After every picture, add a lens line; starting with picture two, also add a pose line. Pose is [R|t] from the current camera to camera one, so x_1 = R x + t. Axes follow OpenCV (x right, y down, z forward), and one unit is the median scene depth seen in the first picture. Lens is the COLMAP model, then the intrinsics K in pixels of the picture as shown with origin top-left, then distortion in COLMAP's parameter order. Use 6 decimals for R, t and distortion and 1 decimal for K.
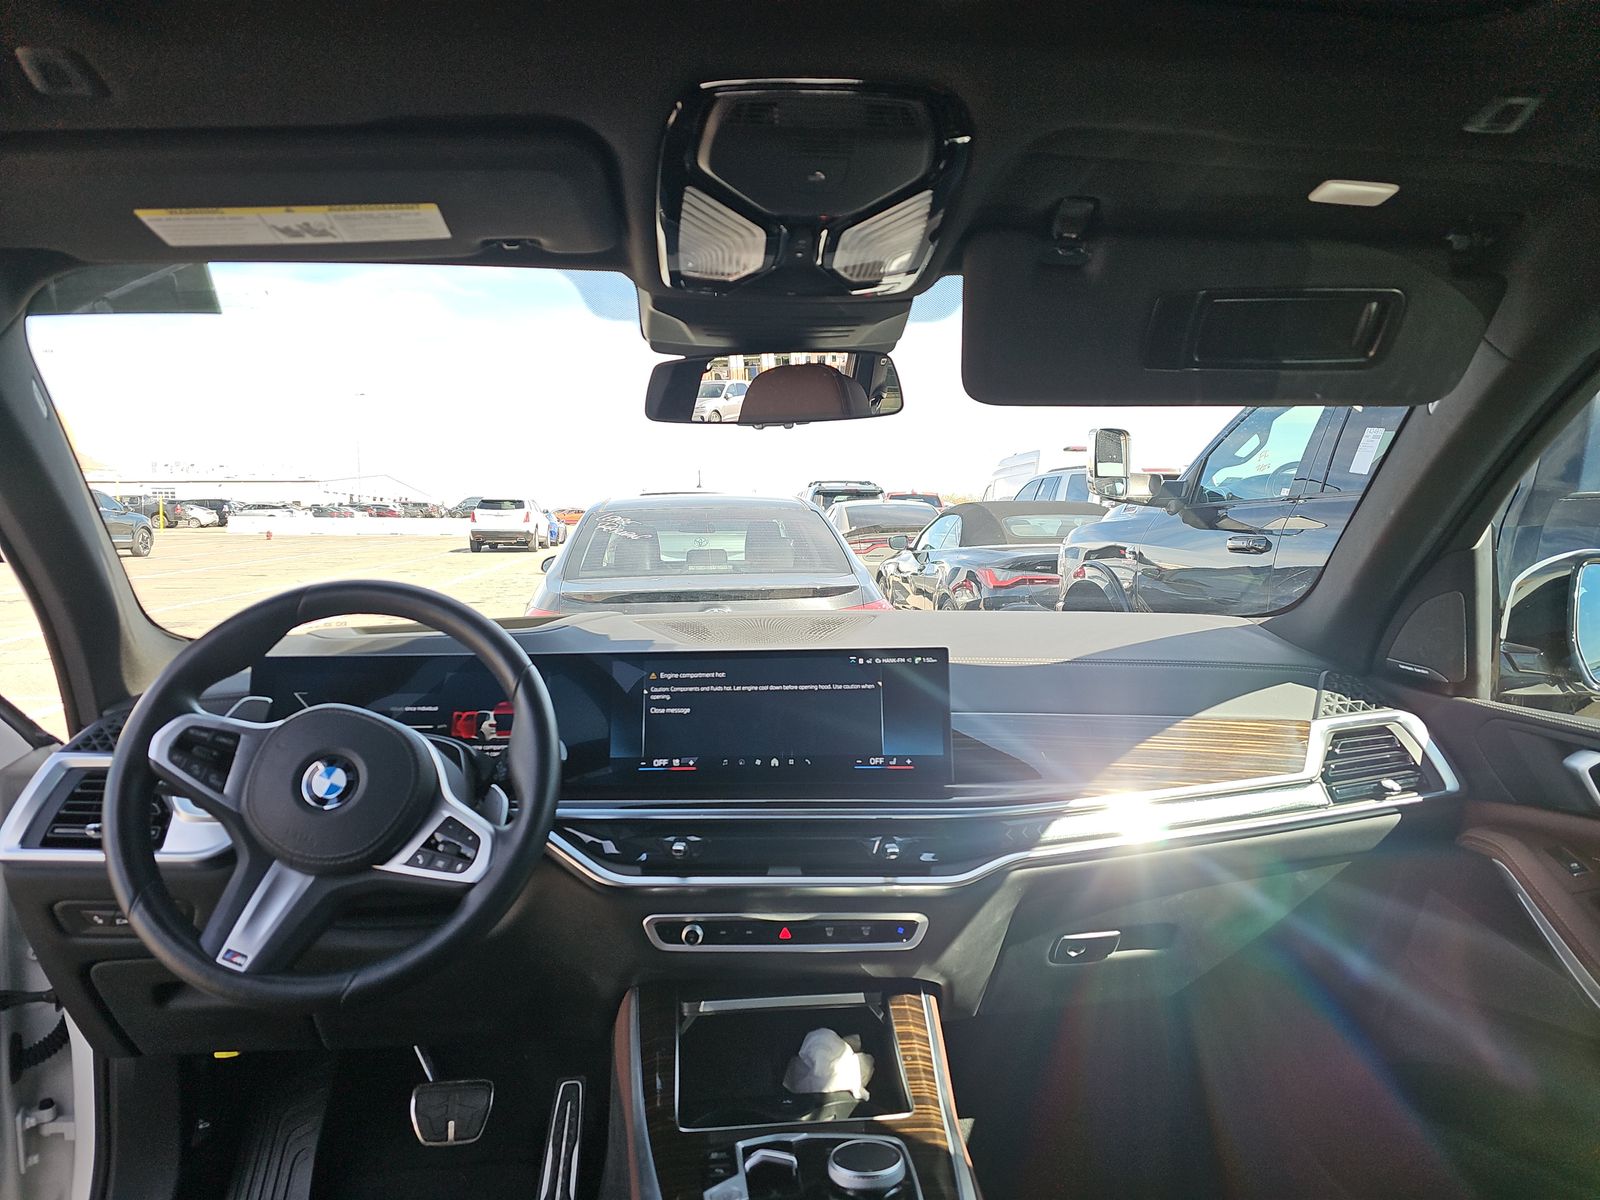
lens RADIAL K [[1063.5, 0, 800.0], [0, 1063.5, 600.0], [0, 0, 1]] dist [0.072835, -0.053912]
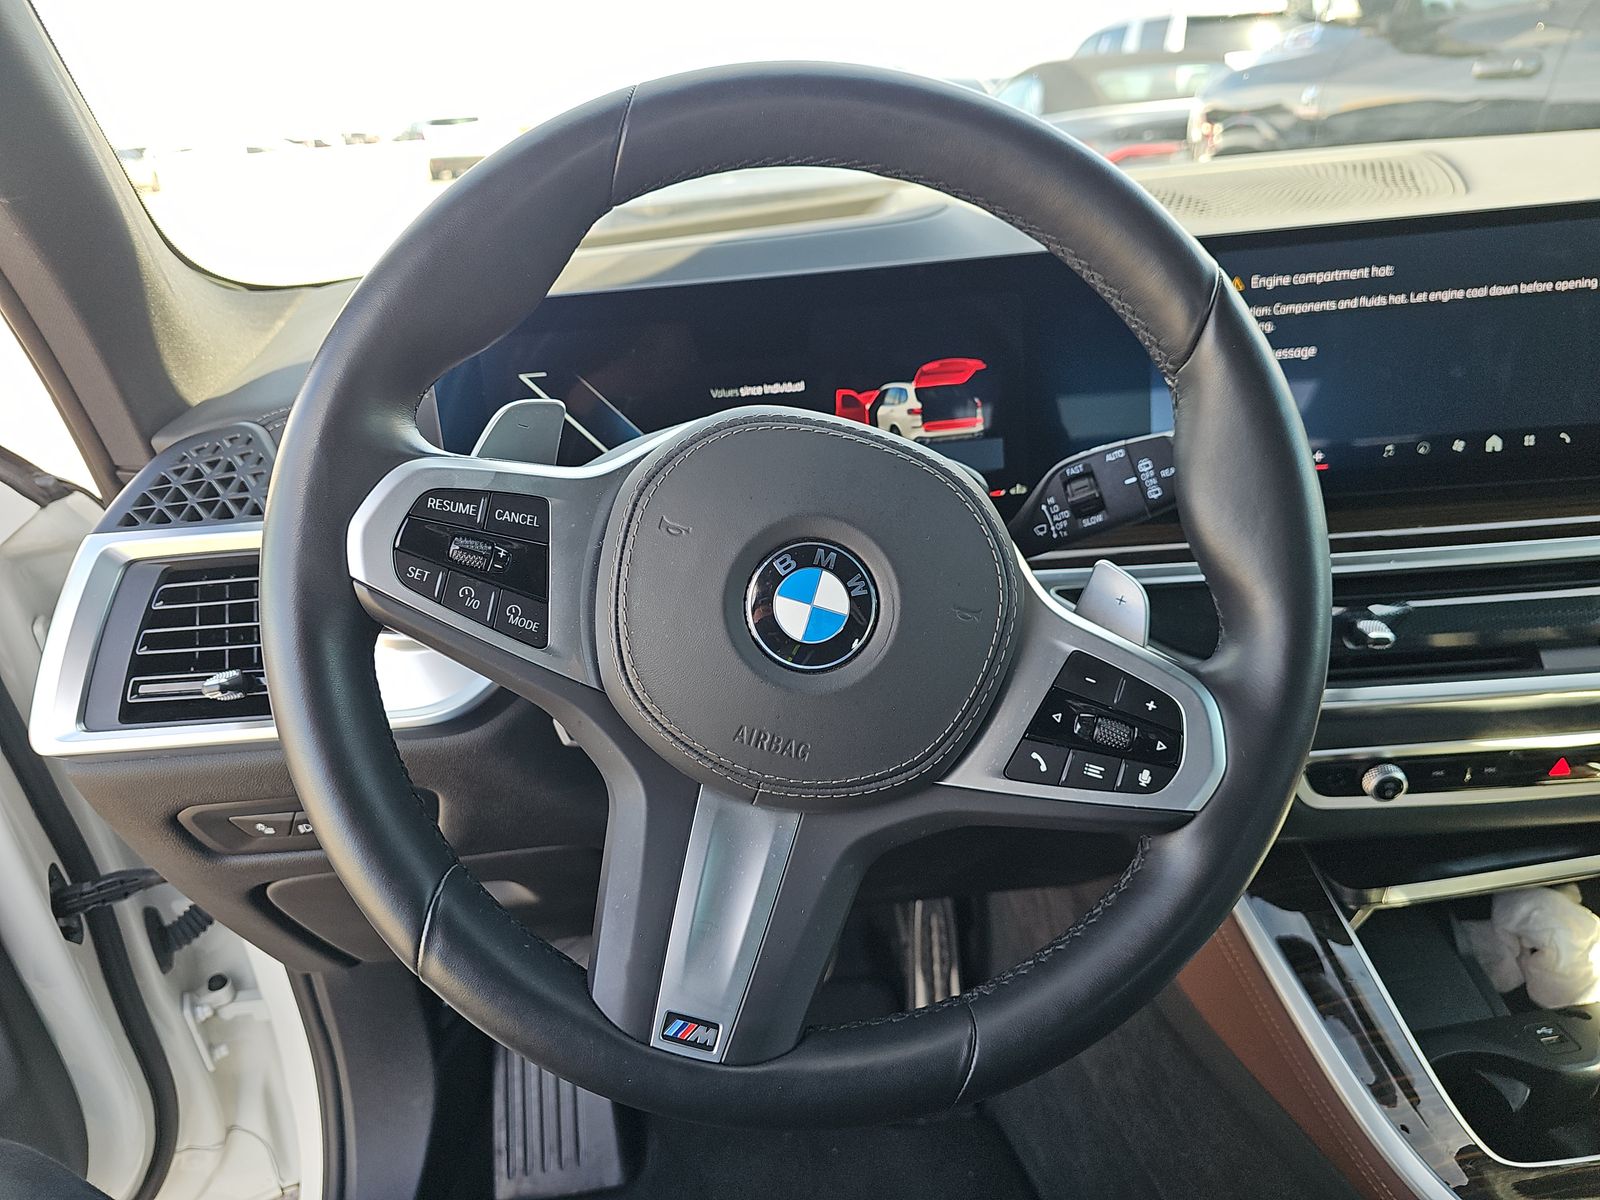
lens RADIAL K [[1052.4, 0, 800.0], [0, 1052.4, 600.0], [0, 0, 1]] dist [0.023961, -0.041101]
pose [[0.996743, -0.080433, 0.005862, -0.374801], [0.073594, 0.936898, 0.341770, 0.028345], [-0.032982, -0.340225, 0.939765, 0.537957]]
